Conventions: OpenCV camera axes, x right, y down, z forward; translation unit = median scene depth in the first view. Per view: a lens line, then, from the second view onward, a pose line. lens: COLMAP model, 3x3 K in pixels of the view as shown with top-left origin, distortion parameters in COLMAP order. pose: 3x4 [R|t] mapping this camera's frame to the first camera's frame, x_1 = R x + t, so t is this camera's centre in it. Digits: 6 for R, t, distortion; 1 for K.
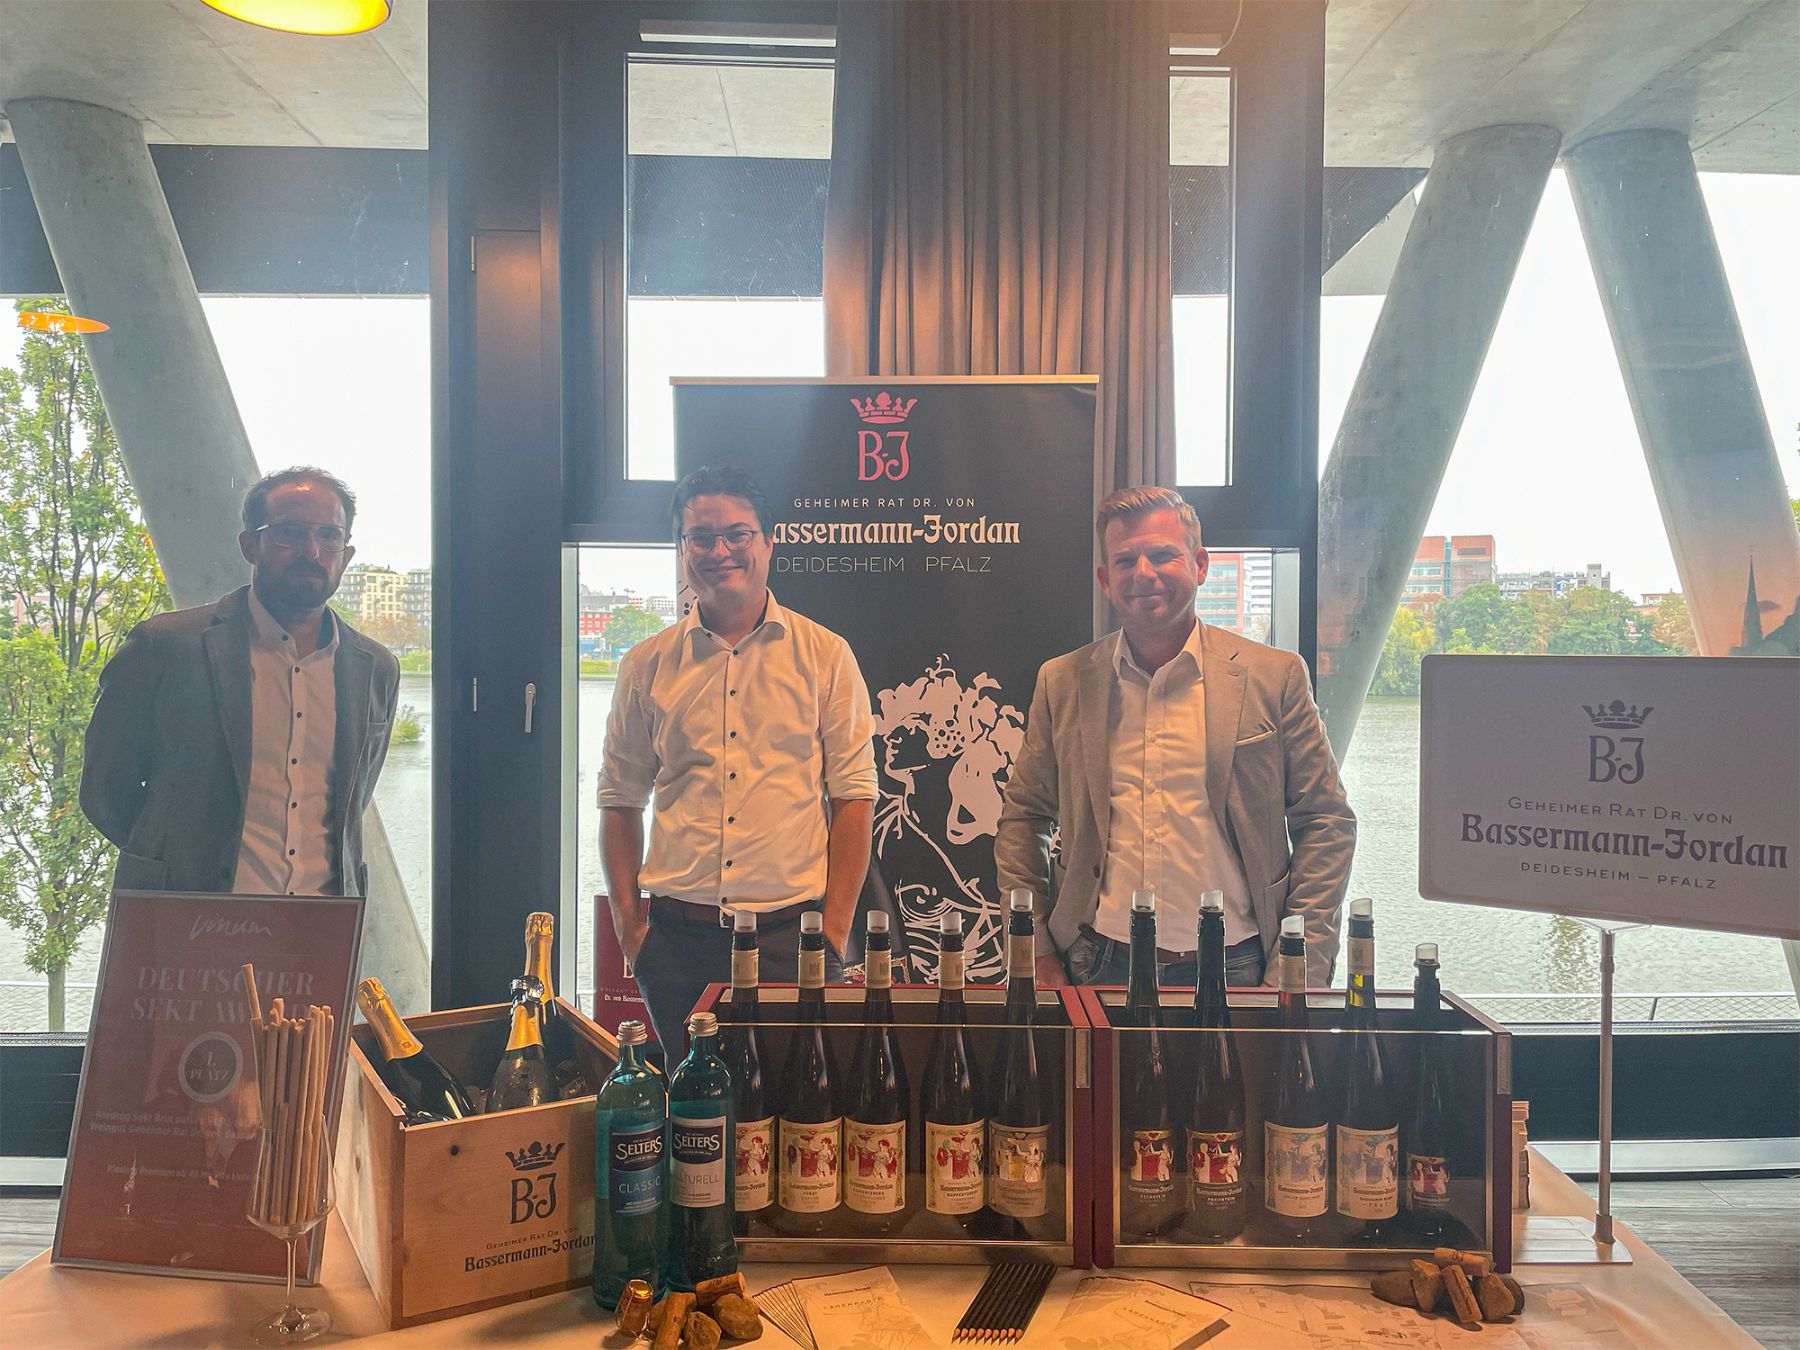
lens RADIAL K [[1393.5, 0, 906.5], [0, 1393.5, 696.9], [0, 0, 1]] dist [0.096699, -0.135260]
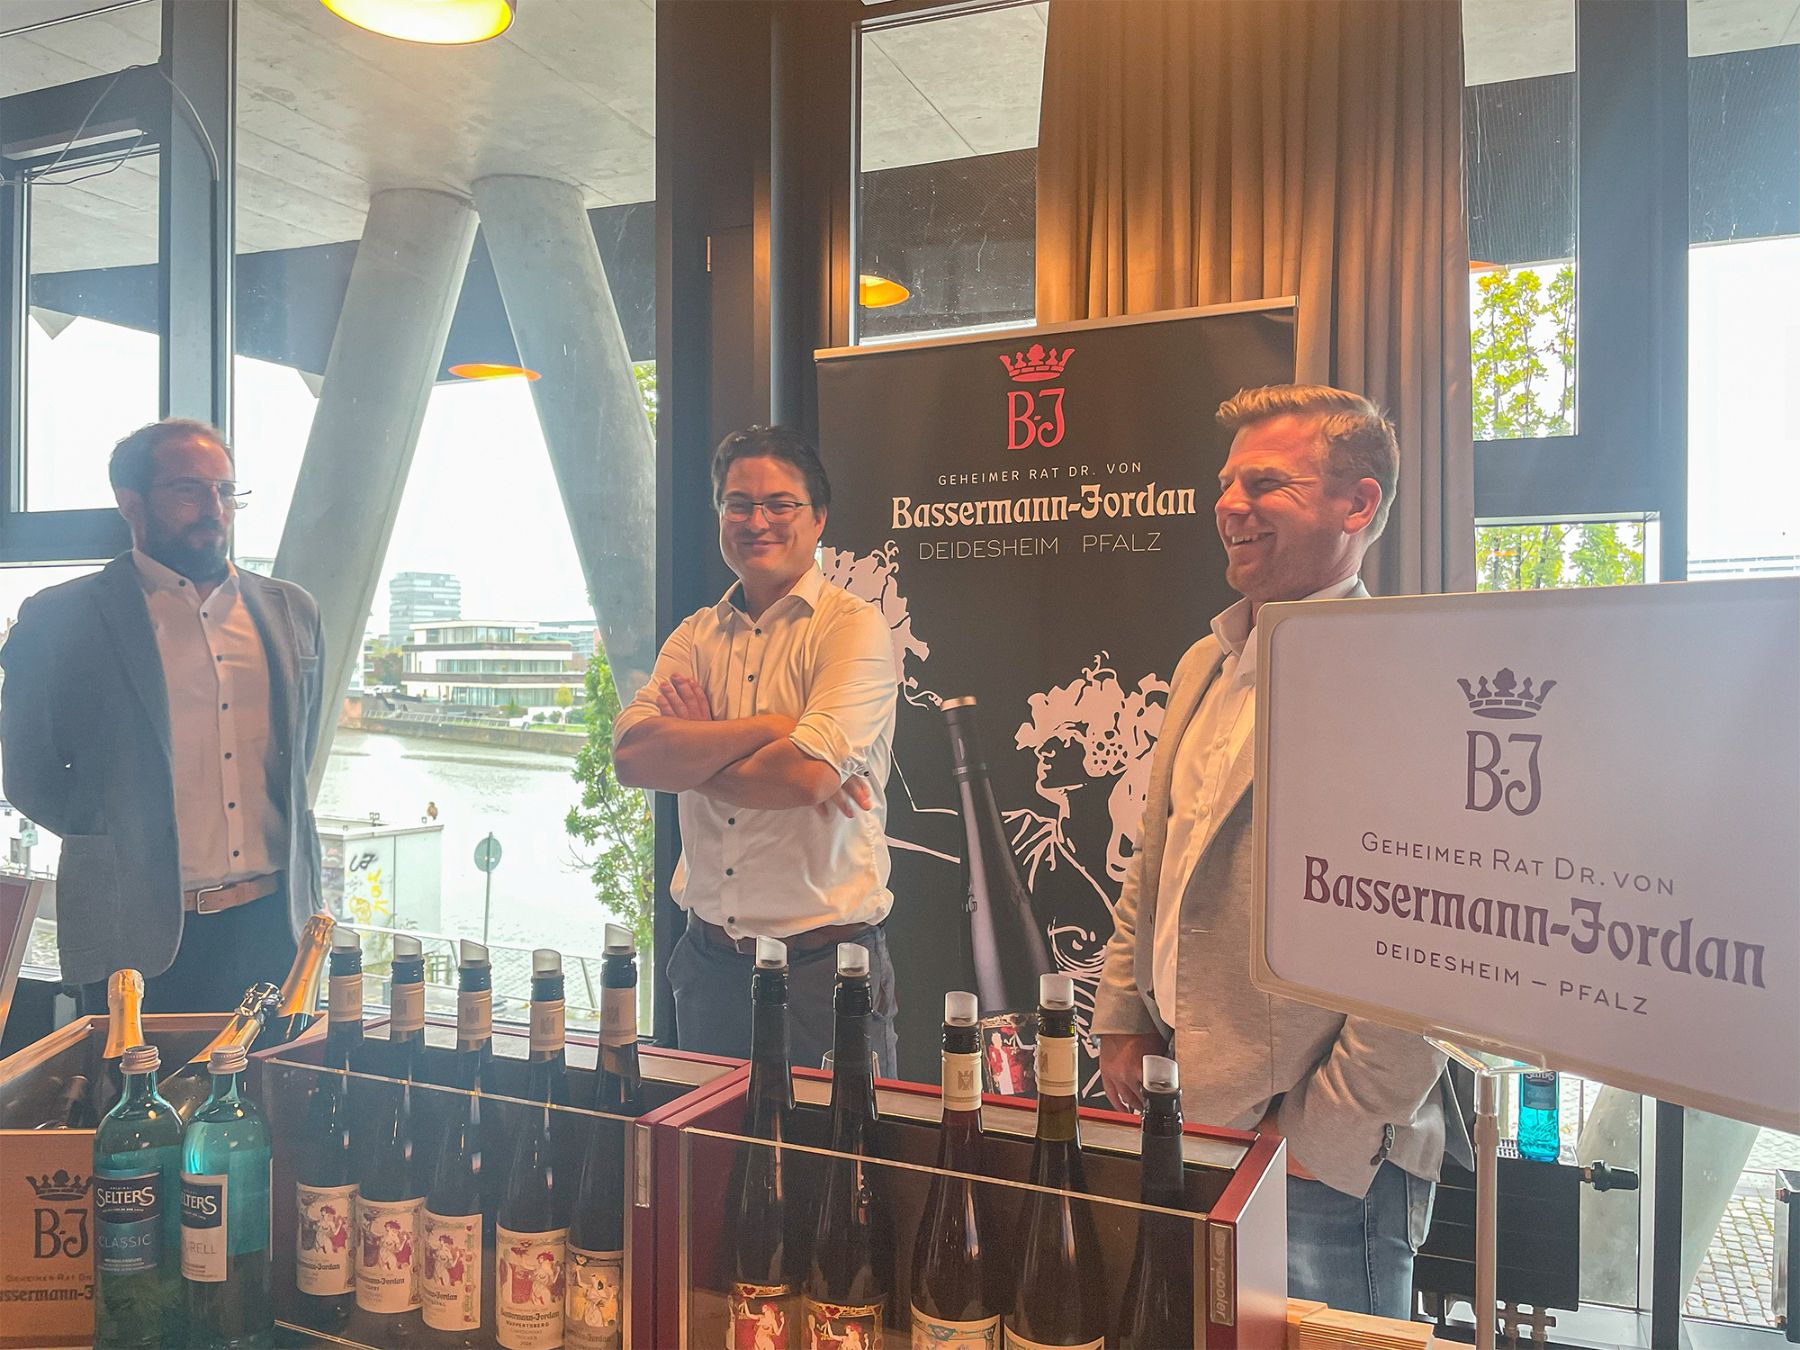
lens RADIAL K [[1393.5, 0, 906.5], [0, 1393.5, 696.9], [0, 0, 1]] dist [0.096699, -0.135260]
pose [[0.910361, 0.008095, -0.413737, 0.265843], [-0.017770, 0.999651, -0.019542, 0.014967], [0.413434, 0.025142, 0.910187, 0.193866]]
